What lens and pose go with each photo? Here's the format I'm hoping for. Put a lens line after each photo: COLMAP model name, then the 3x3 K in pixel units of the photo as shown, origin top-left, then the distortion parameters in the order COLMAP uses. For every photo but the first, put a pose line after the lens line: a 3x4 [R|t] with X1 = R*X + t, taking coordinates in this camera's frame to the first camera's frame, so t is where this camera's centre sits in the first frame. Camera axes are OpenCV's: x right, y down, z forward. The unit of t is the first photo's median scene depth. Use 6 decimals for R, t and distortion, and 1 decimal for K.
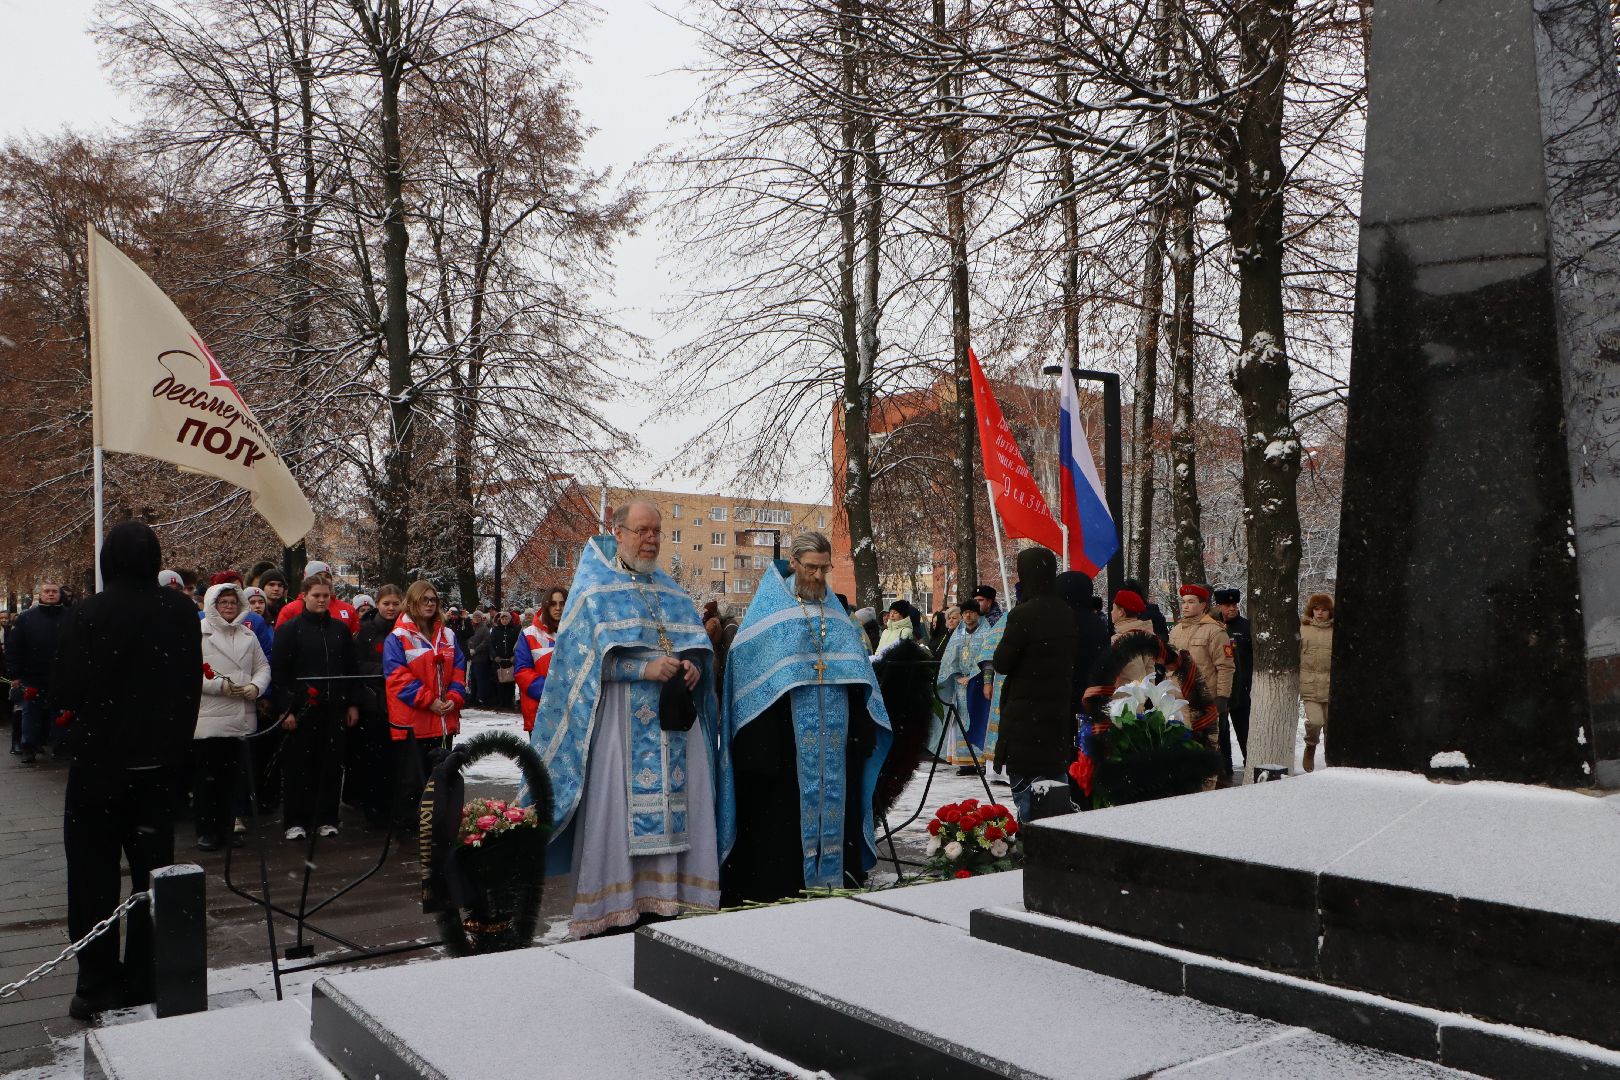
lens RADIAL K [[1214.6, 0, 824.8], [0, 1214.6, 553.9], [0, 0, 1]] dist [-0.029555, 0.032984]
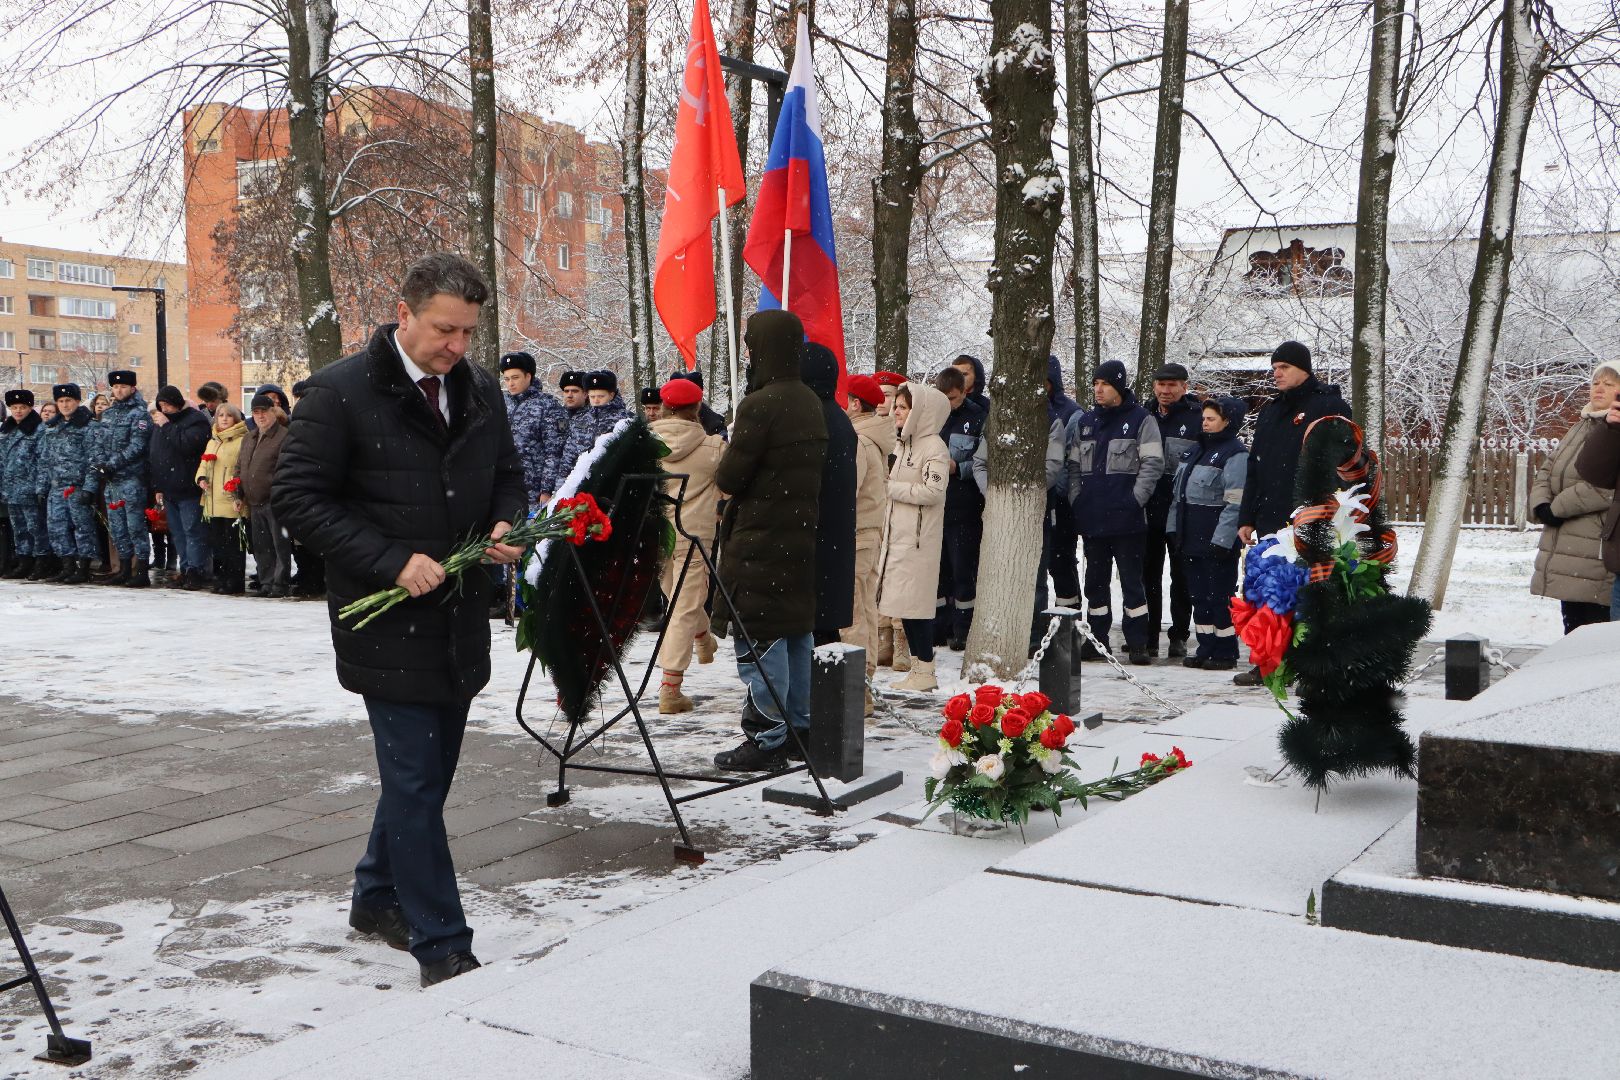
lens RADIAL K [[1602.1, 0, 817.3], [0, 1602.1, 549.9], [0, 0, 1]] dist [-0.024036, 0.000000]
pose [[0.933519, -0.025524, 0.357617, -0.052588], [-0.022273, 0.991407, 0.128900, 0.004970], [-0.357834, -0.128296, 0.924930, 0.052499]]
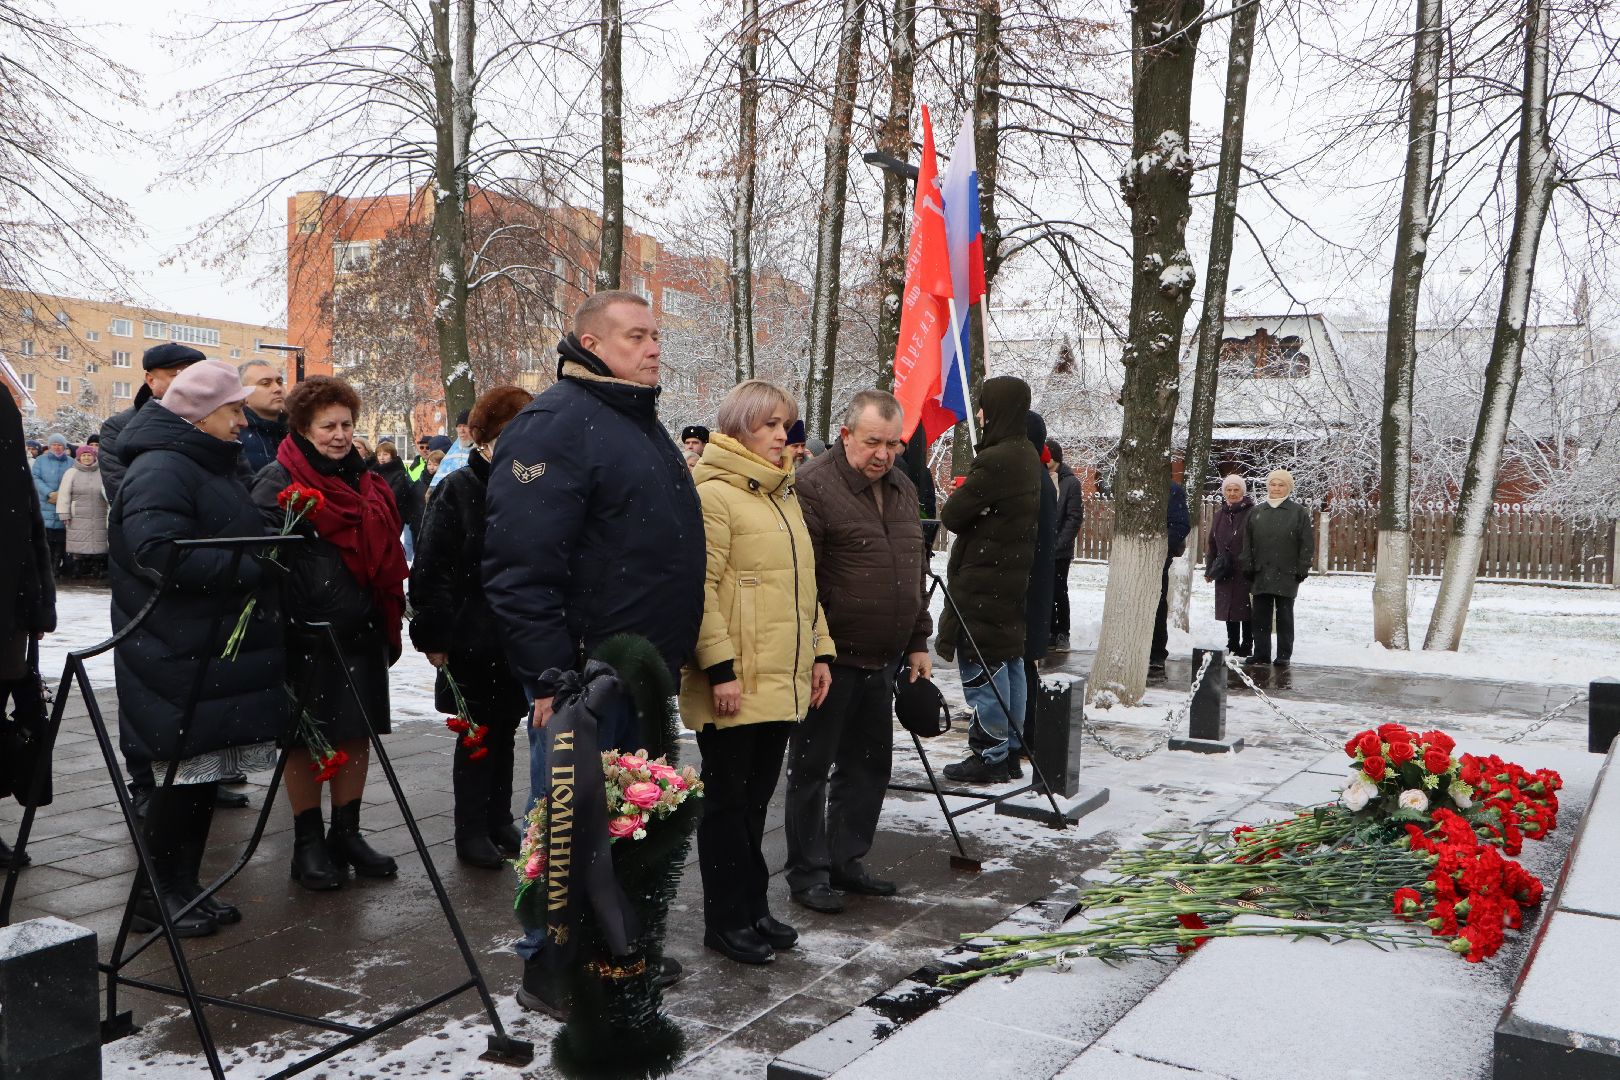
lens RADIAL K [[1368.9, 0, 846.1], [0, 1368.9, 552.3], [0, 0, 1]] dist [0.022468, -0.003877]
pose [[0.932222, 0.002979, 0.361873, -0.089816], [-0.043893, 0.993514, 0.104895, 0.007523], [-0.359214, -0.113669, 0.926307, 0.080120]]
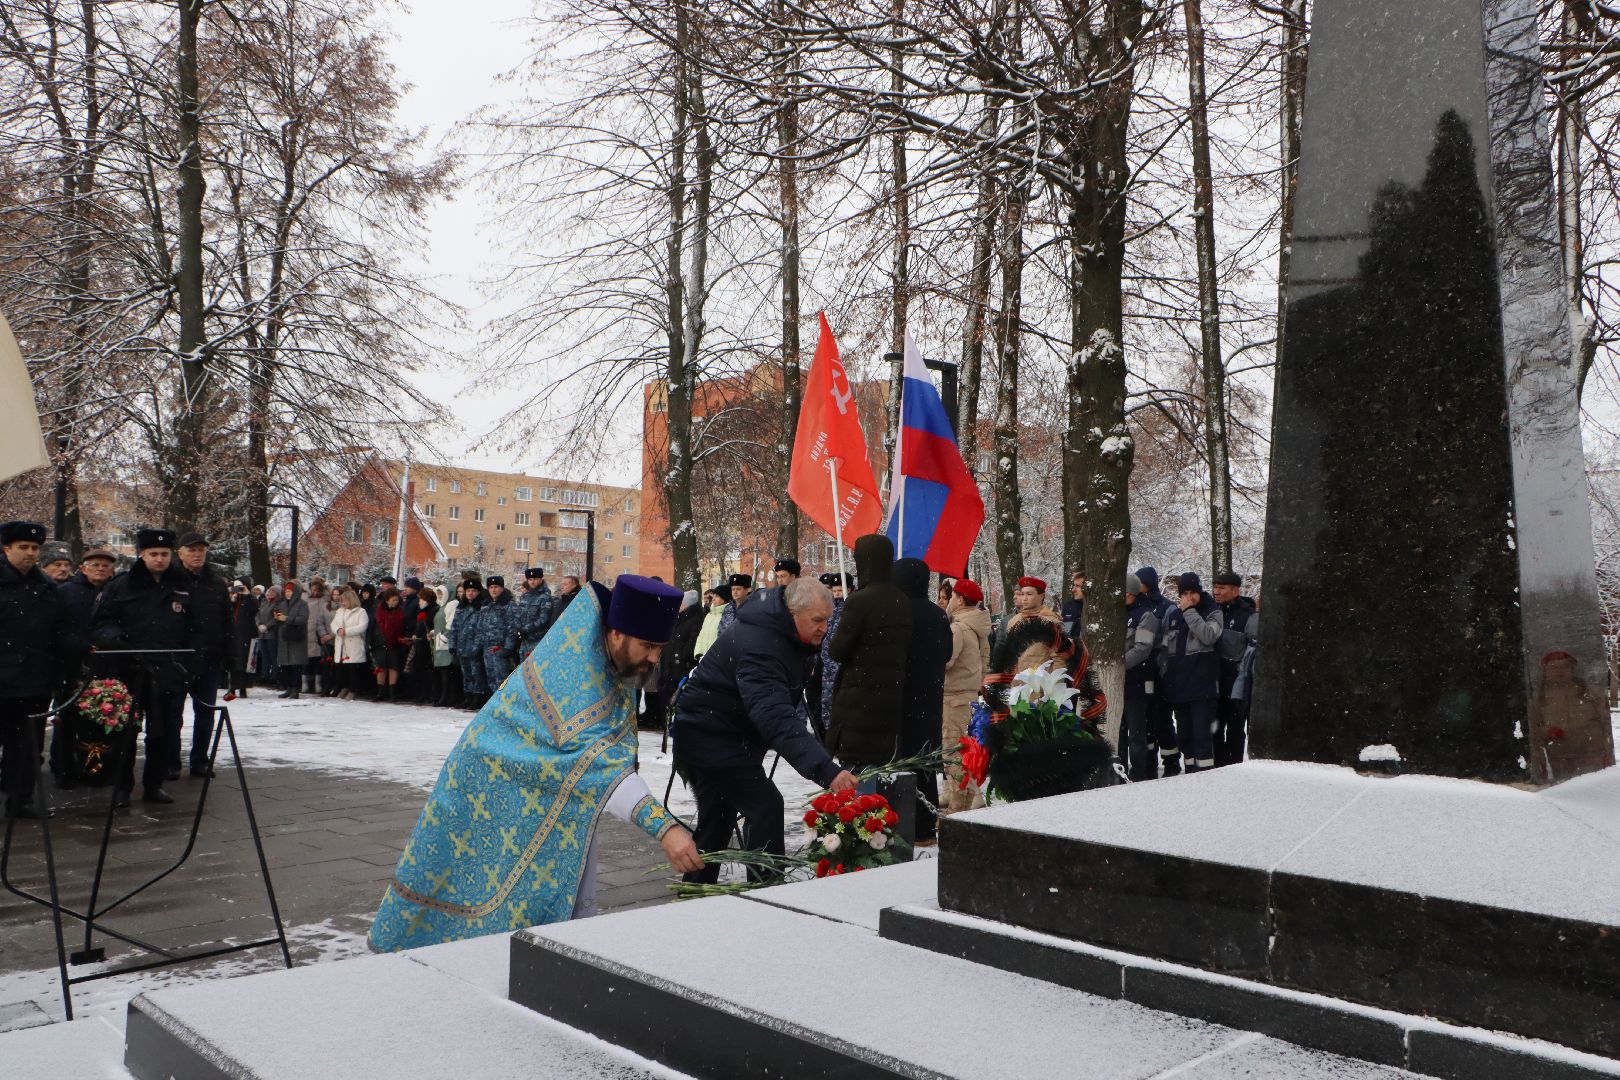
lens RADIAL K [[1214.6, 0, 805.7], [0, 1214.6, 556.6], [0, 0, 1]] dist [-0.029555, 0.032984]
pose [[0.989841, 0.028122, 0.139371, -0.010327], [-0.030063, 0.999478, 0.011842, 0.001515], [-0.138965, -0.015912, 0.990169, 0.011047]]
